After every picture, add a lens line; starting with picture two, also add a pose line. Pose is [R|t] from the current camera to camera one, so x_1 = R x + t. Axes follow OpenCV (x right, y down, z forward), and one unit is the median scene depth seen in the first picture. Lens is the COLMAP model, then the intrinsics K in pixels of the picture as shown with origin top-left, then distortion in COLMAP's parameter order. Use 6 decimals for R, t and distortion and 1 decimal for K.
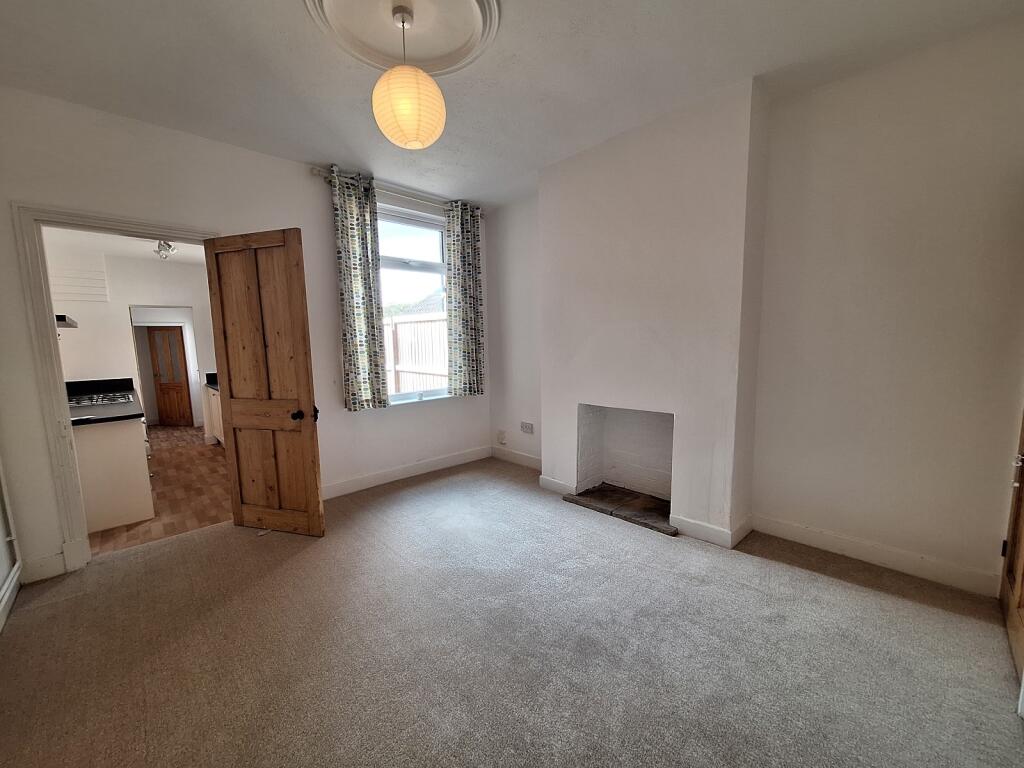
lens RADIAL K [[401.1, 0, 511.1], [0, 401.1, 392.1], [0, 0, 1]] dist [-0.000777, -0.000015]
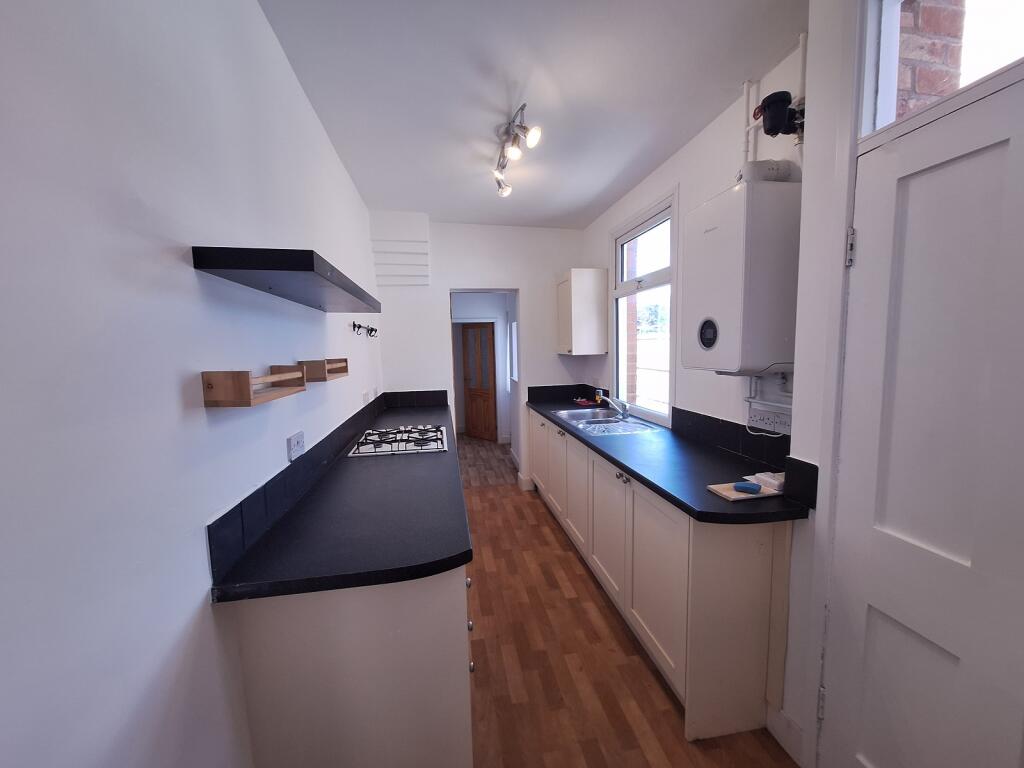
lens RADIAL K [[401.1, 0, 512.4], [0, 401.1, 383.3], [0, 0, 1]] dist [-0.000777, -0.000015]
pose [[0.830262, 0.049410, -0.555179, -0.395483], [-0.060962, 0.998137, -0.002335, -0.046696], [0.554030, 0.035783, 0.831727, 0.409825]]
